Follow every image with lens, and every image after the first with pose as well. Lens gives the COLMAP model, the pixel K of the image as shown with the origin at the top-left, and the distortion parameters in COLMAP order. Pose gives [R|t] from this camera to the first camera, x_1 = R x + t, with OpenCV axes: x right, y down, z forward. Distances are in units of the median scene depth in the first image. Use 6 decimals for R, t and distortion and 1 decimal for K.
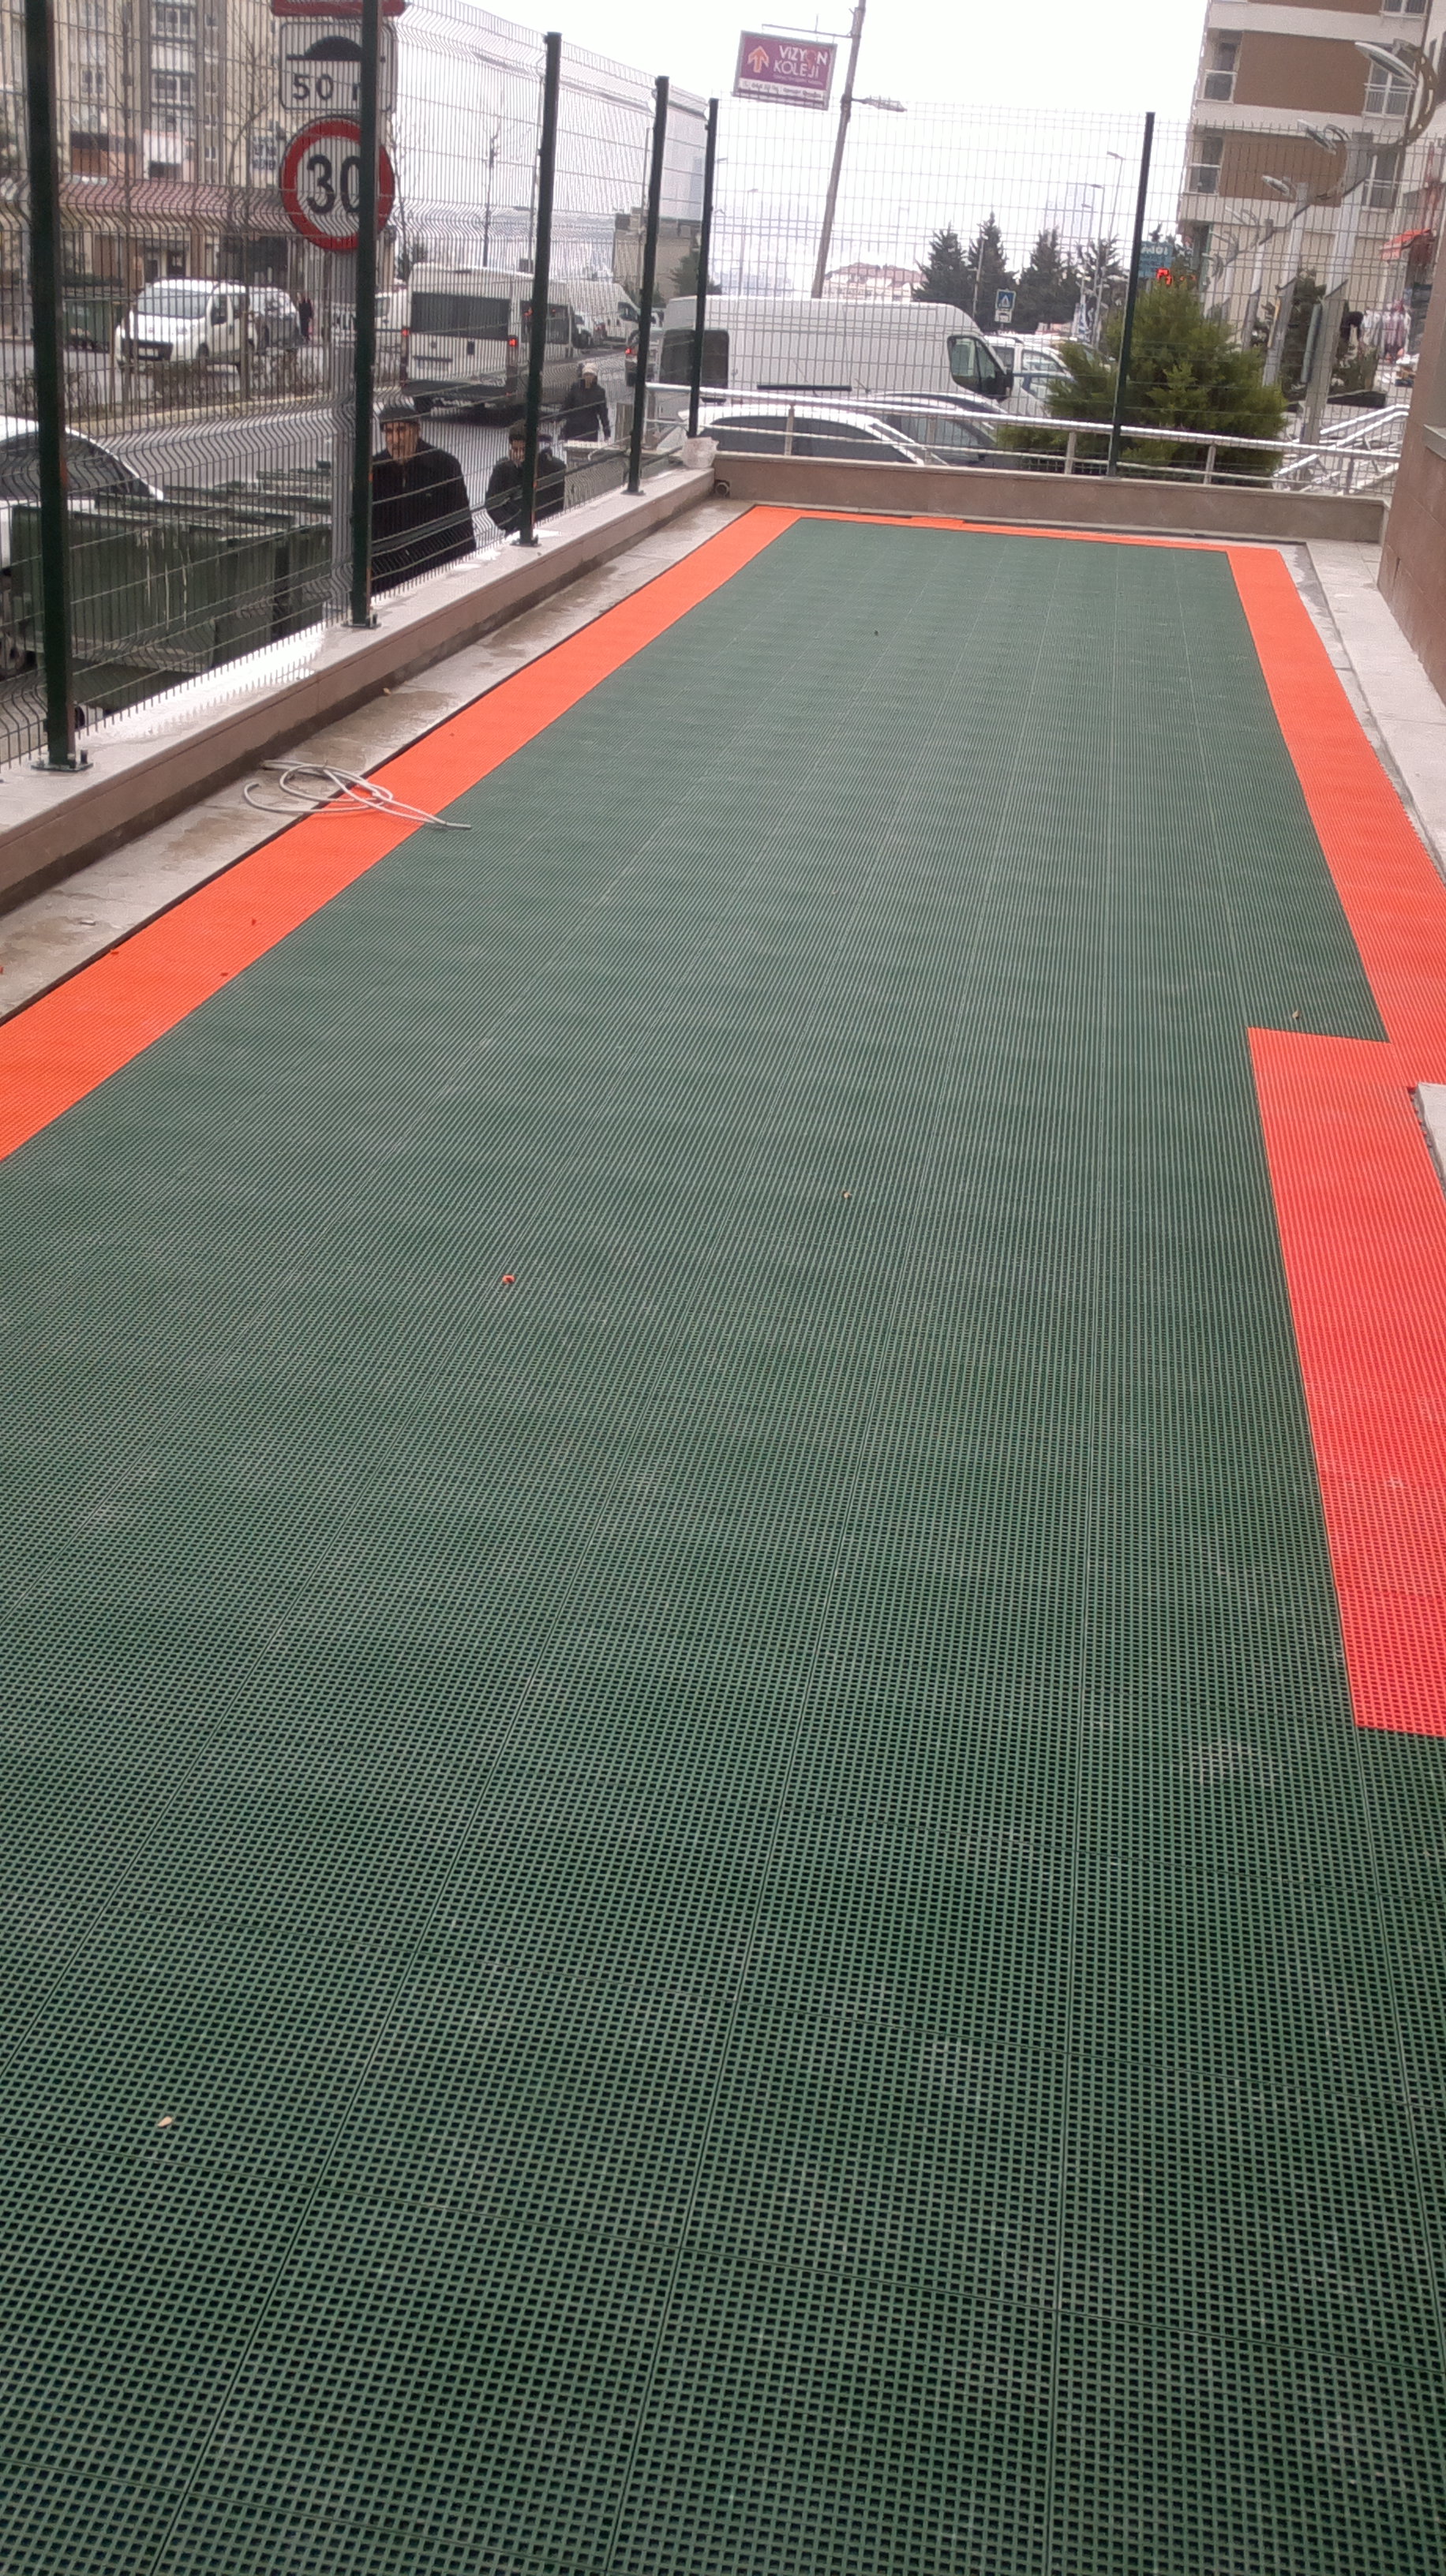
lens RADIAL K [[2413.0, 0, 723.0], [0, 2413.0, 1288.0], [0, 0, 1]] dist [-0.006211, -0.071522]
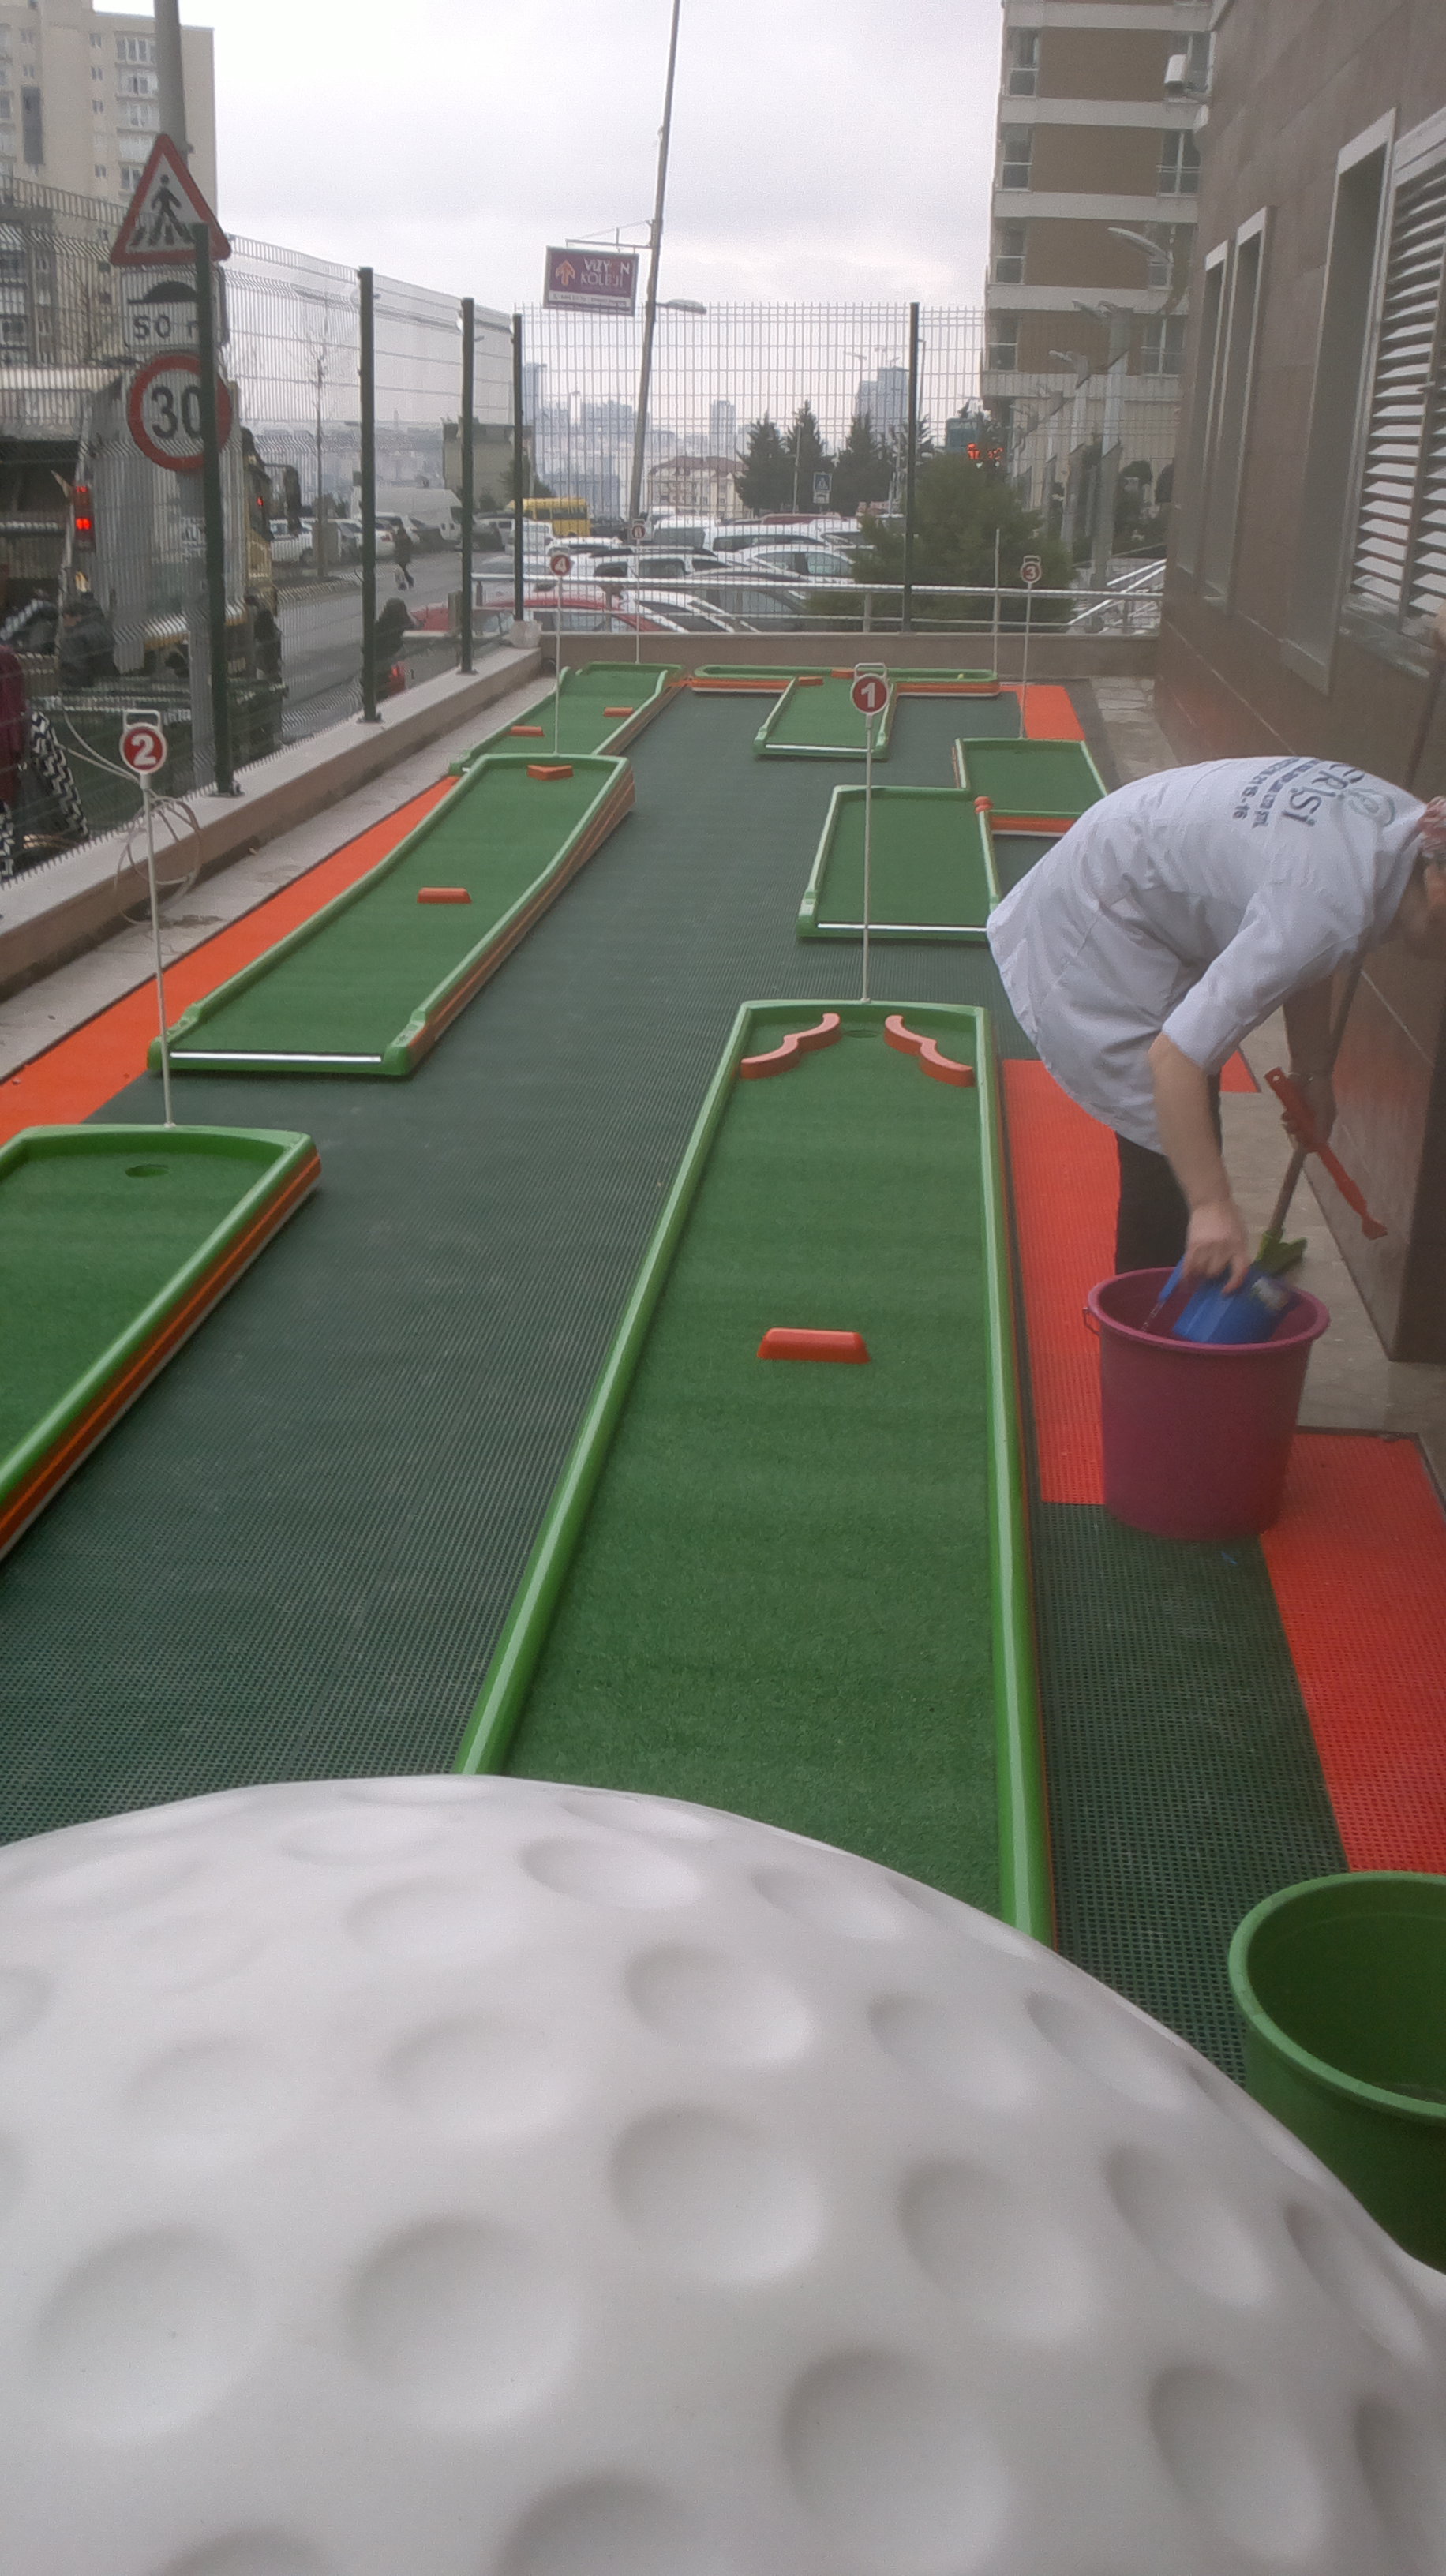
lens RADIAL K [[2404.3, 0, 671.0], [0, 2404.3, 1288.9], [0, 0, 1]] dist [0.011970, -0.129879]
pose [[0.997309, -0.068566, 0.025968, 0.006667], [0.070238, 0.995062, -0.070135, 0.026924], [-0.021031, 0.071770, 0.997199, -0.058775]]
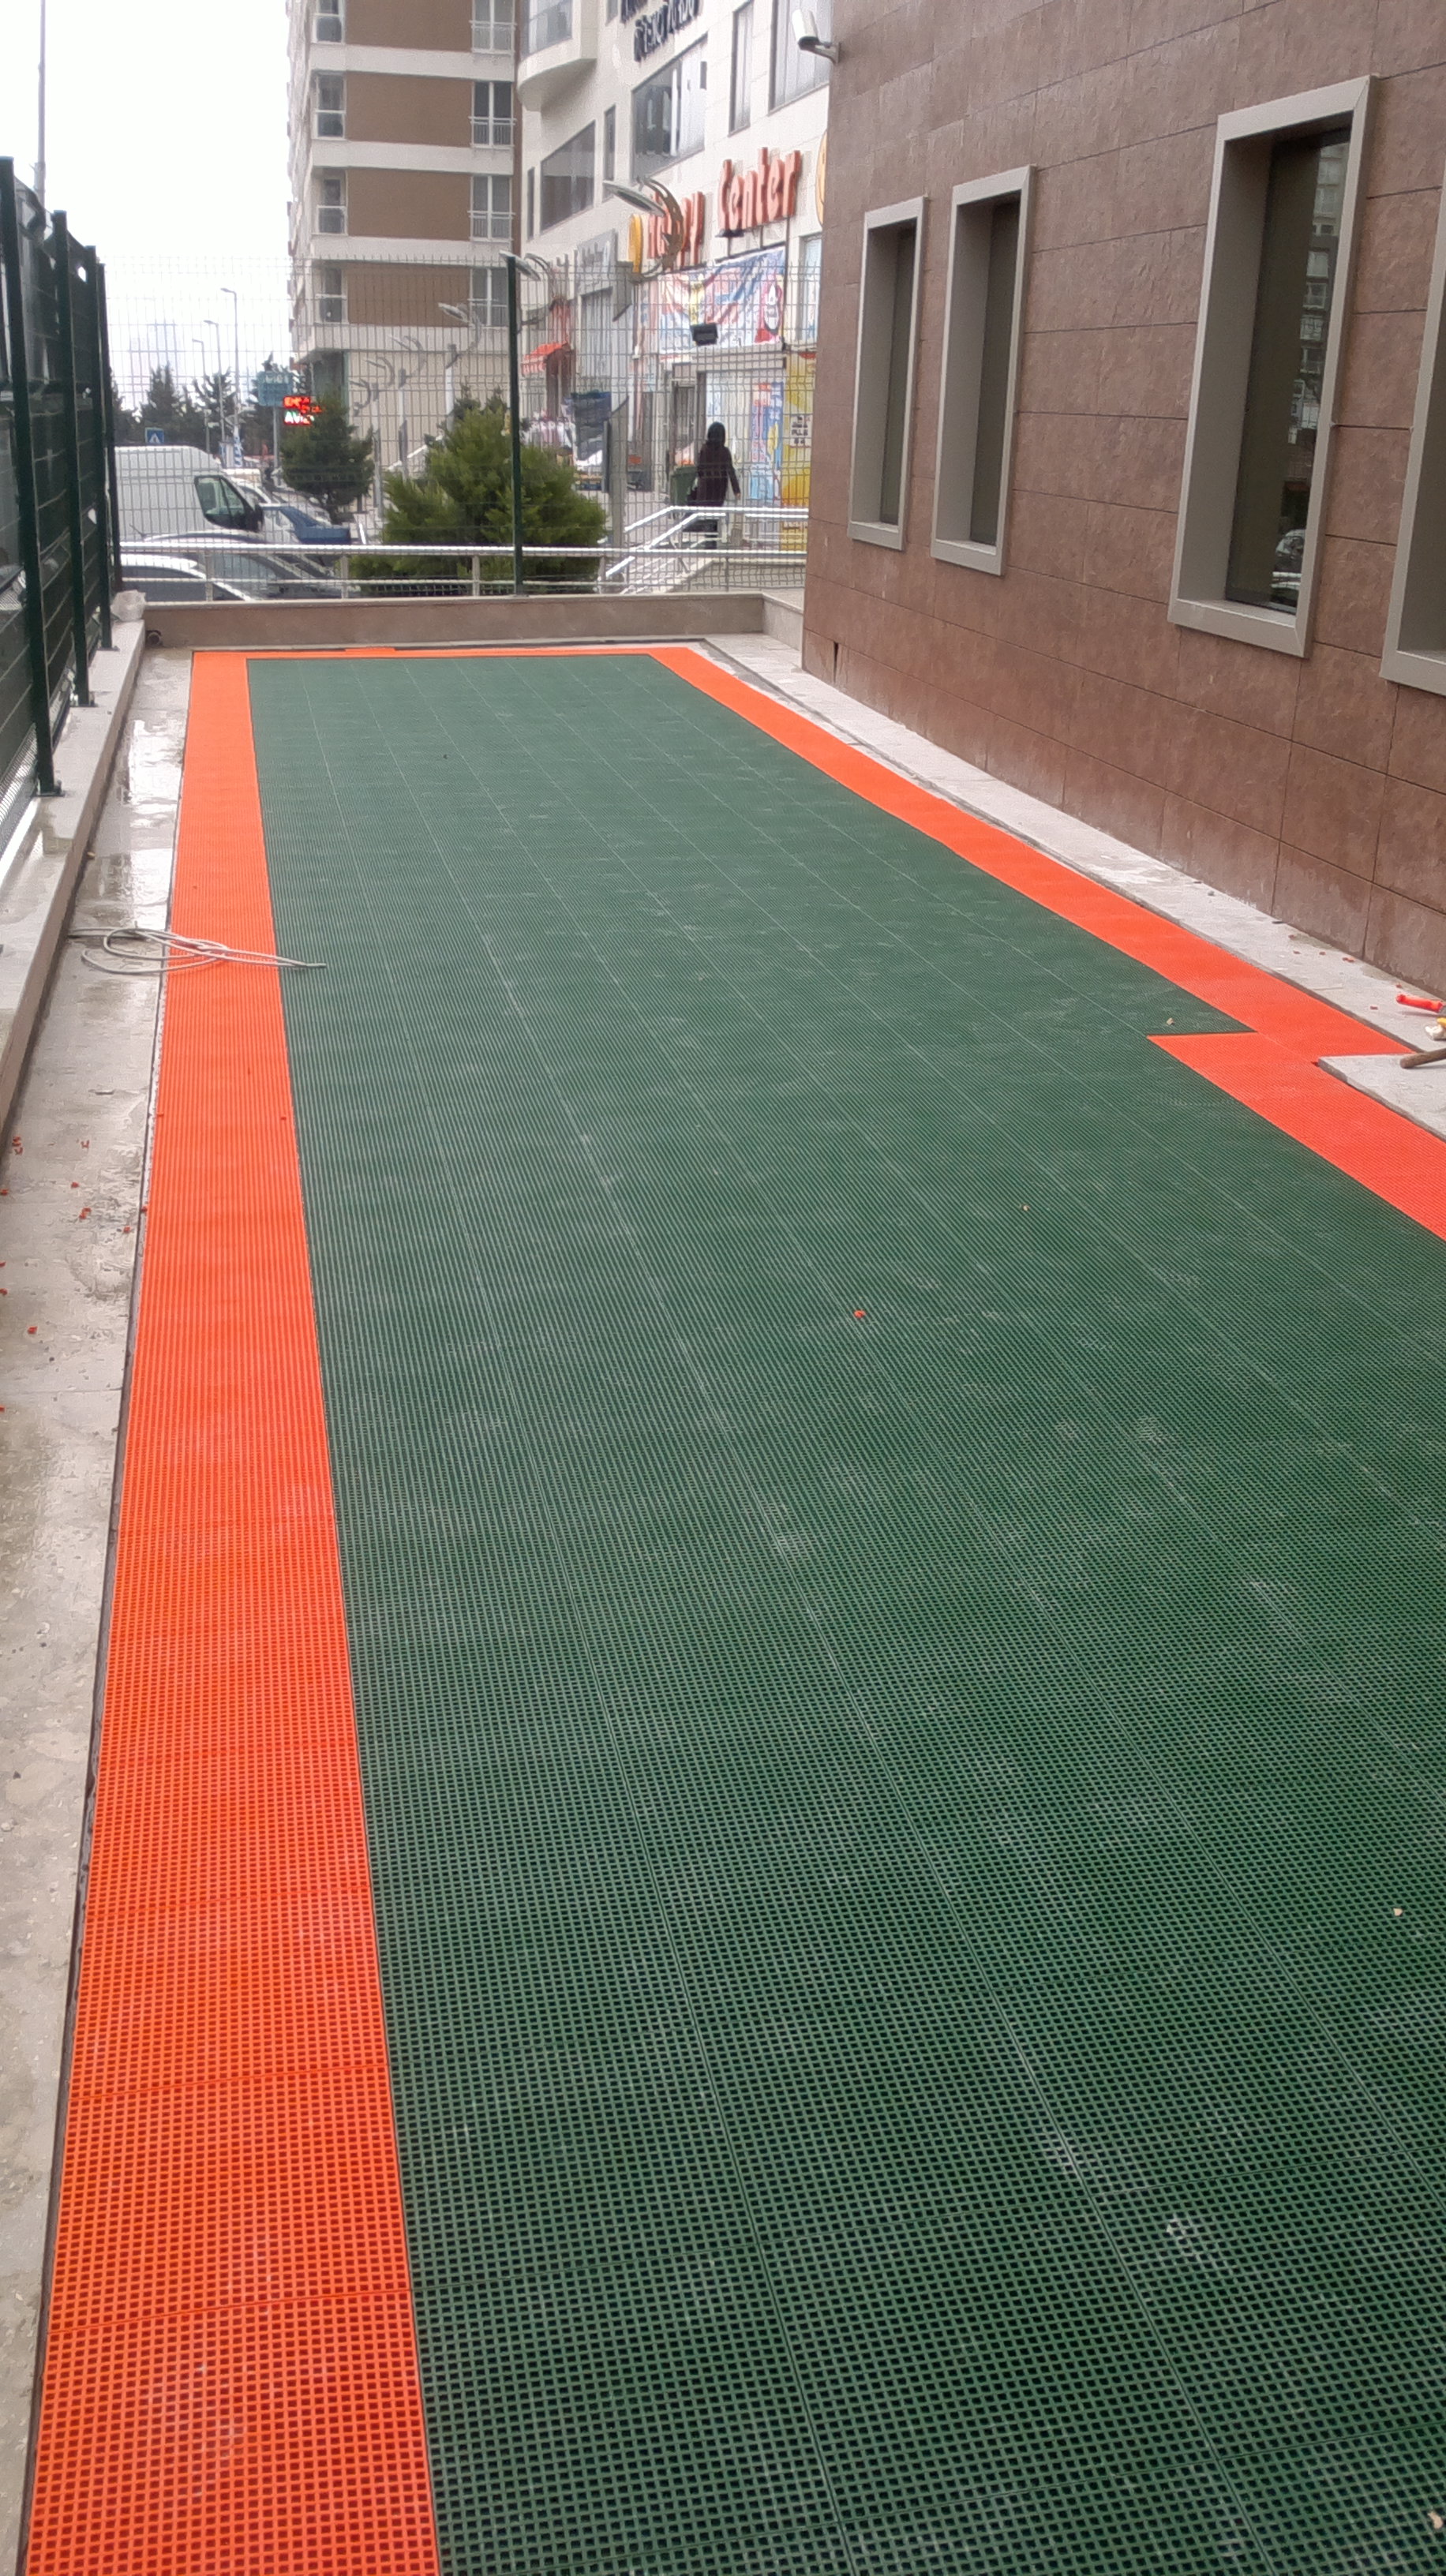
lens RADIAL K [[2413.0, 0, 723.0], [0, 2413.0, 1288.0], [0, 0, 1]] dist [-0.006211, -0.071522]
pose [[0.938577, -0.168458, 0.301157, -0.123859], [0.182163, 0.983107, -0.017804, -0.001796], [-0.293071, 0.071570, 0.953408, -0.015390]]
